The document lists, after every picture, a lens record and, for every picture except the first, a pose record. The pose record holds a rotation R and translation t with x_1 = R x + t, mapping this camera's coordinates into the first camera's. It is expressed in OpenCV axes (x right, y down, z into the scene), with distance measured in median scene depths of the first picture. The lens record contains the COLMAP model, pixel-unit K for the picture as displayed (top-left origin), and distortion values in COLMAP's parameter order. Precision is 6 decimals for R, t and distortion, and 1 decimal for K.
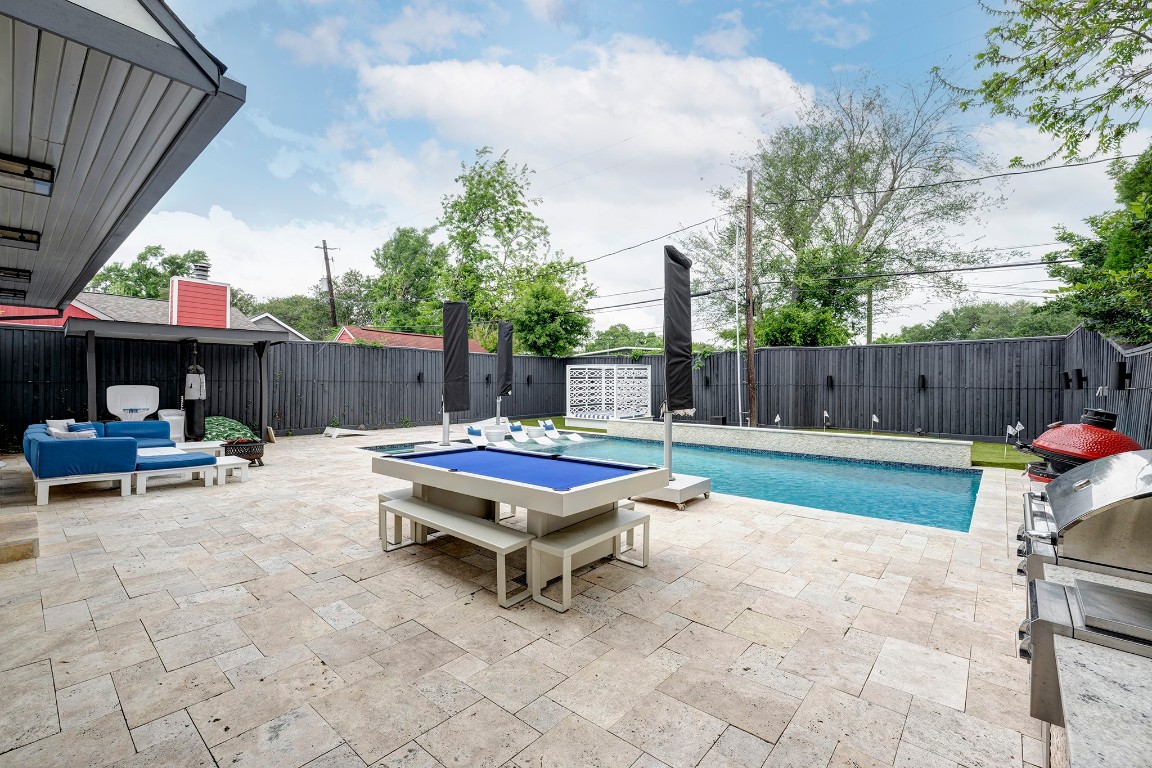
lens RADIAL K [[487.8, 0, 576.0], [0, 487.8, 384.0], [0, 0, 1]] dist [0.000161, 0.000006]
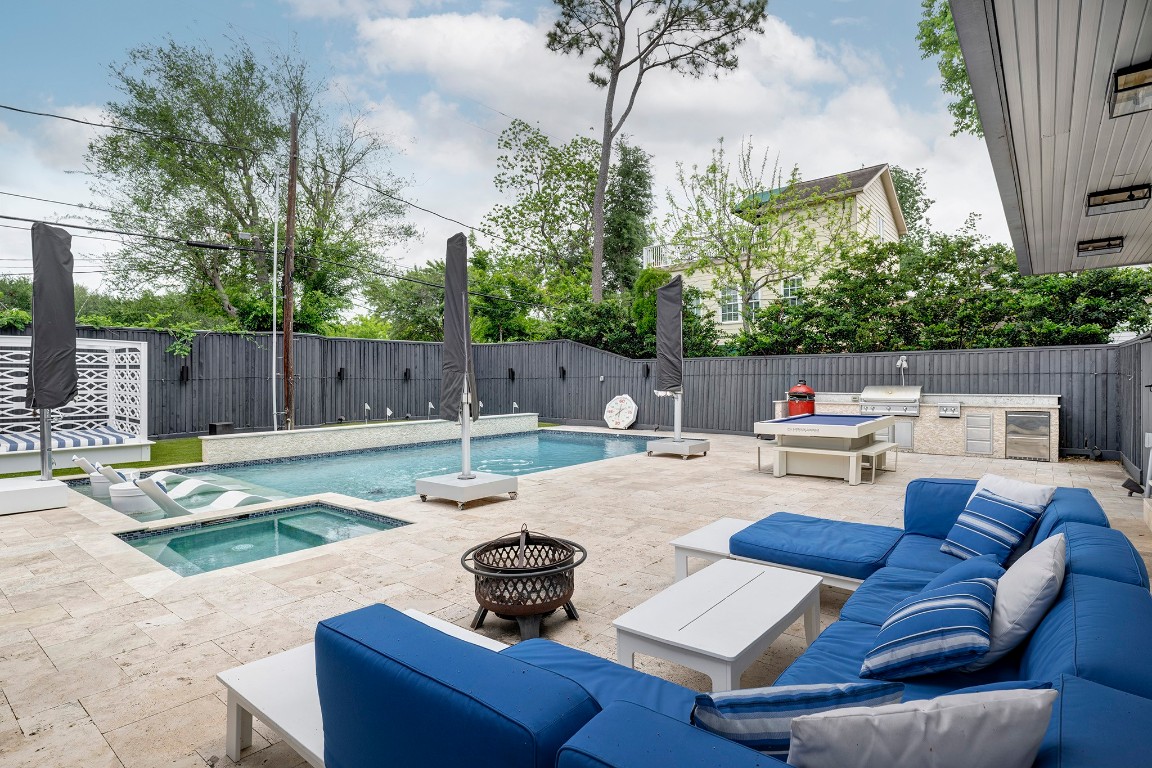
lens RADIAL K [[582.9, 0, 576.0], [0, 582.9, 384.0], [0, 0, 1]] dist [-0.000241, -0.000014]
pose [[-0.031639, -0.018242, 0.999333, -0.712231], [0.002711, 0.999828, 0.018337, -0.005298], [-0.999496, 0.003290, -0.031584, 0.612691]]
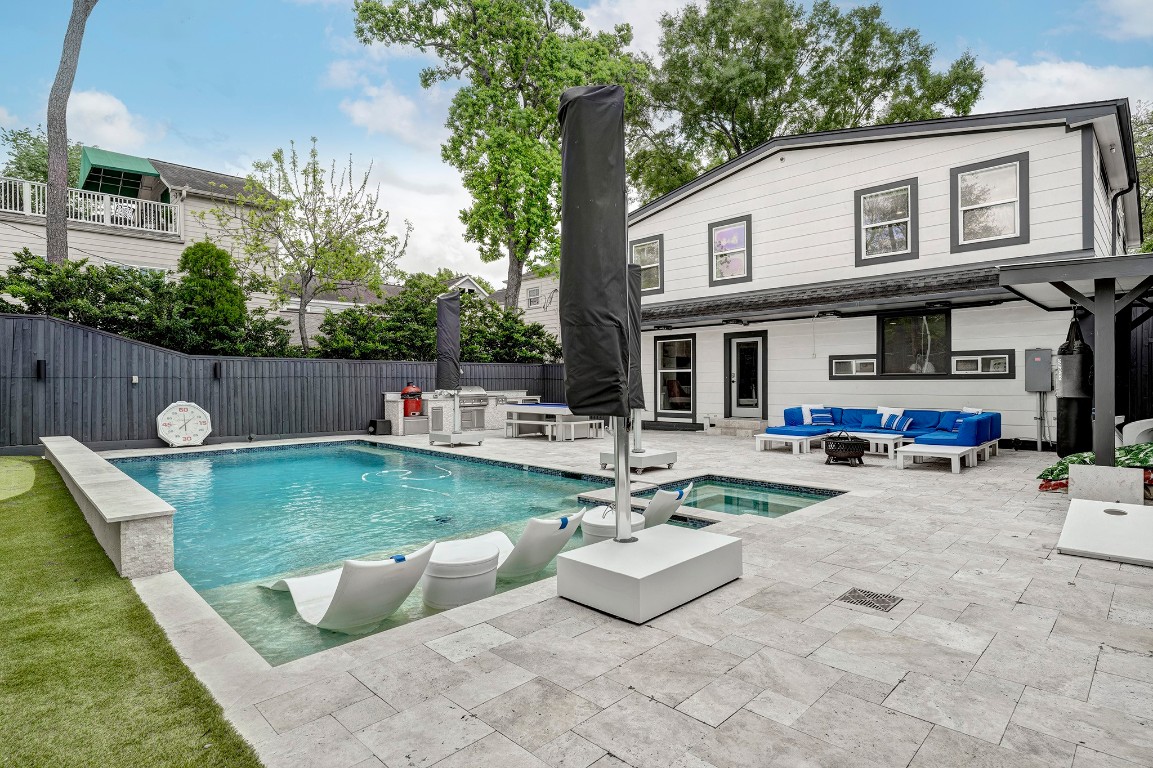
lens RADIAL K [[583.4, 0, 576.5], [0, 583.4, 384.0], [0, 0, 1]] dist [-0.000241, -0.000014]
pose [[-0.997025, -0.004985, 0.076919, -0.509572], [-0.004617, 0.999977, 0.004954, -0.001480], [-0.076941, 0.004584, -0.997025, 0.900053]]
